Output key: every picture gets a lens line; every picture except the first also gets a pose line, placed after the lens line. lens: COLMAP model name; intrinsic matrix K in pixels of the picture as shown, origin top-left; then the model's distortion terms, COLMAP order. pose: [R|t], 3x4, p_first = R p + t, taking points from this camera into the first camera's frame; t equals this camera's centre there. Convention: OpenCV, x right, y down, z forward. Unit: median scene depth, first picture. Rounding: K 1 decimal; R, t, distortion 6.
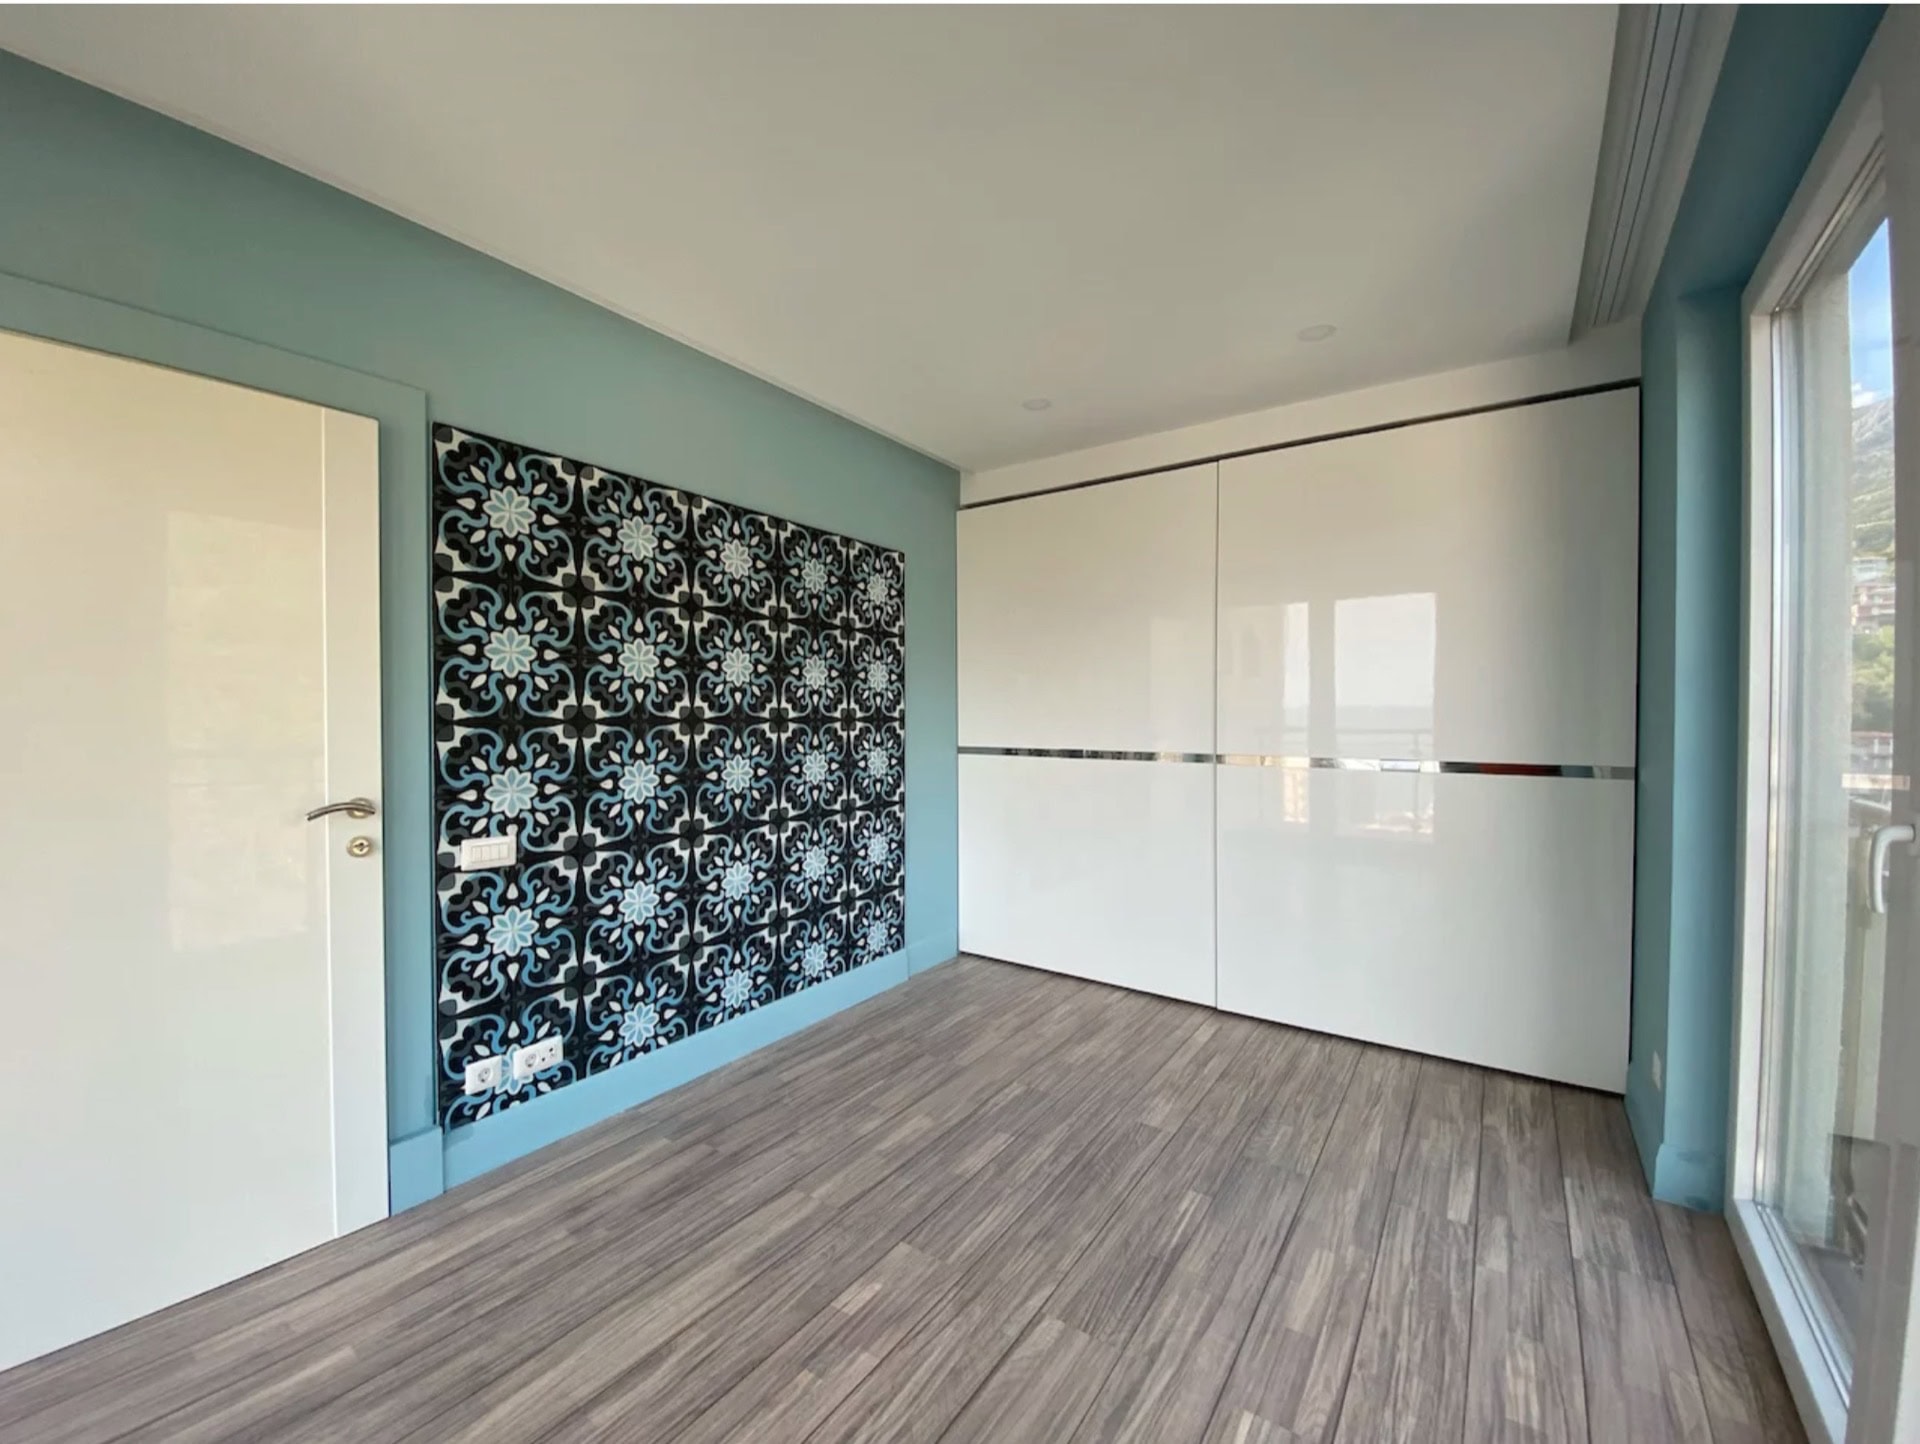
lens RADIAL K [[773.3, 0, 958.8], [0, 773.3, 726.5], [0, 0, 1]] dist [0.016779, -0.020007]
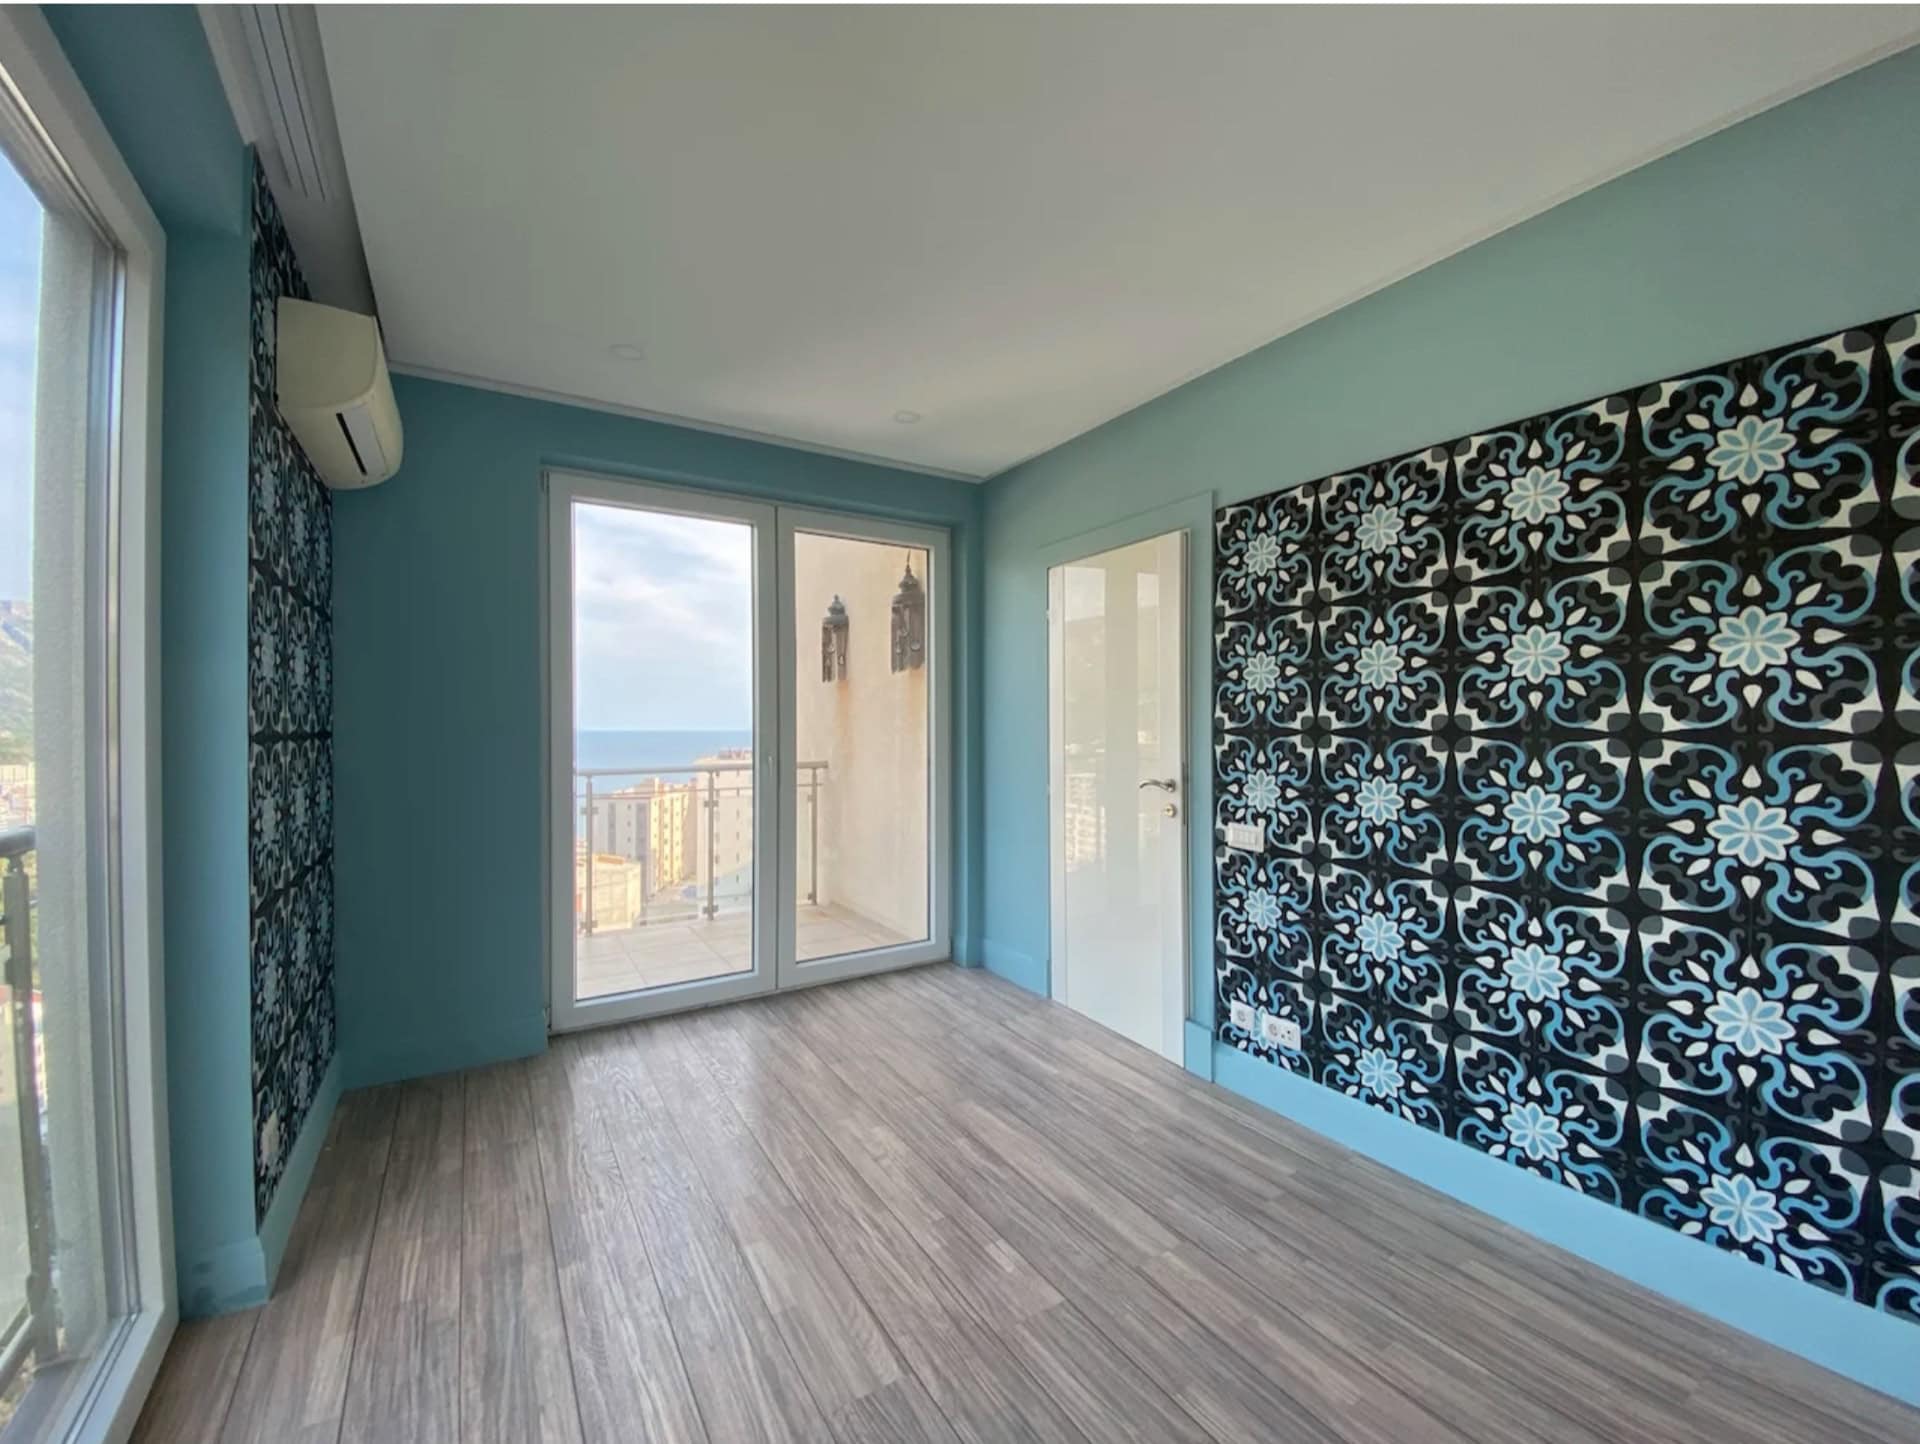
lens RADIAL K [[773.3, 0, 958.8], [0, 773.3, 726.5], [0, 0, 1]] dist [0.016779, -0.020007]
pose [[-0.399933, 0.002237, -0.916541, 0.640402], [-0.014147, 0.999863, 0.008613, -0.015867], [0.916435, 0.016411, -0.399847, 0.973214]]
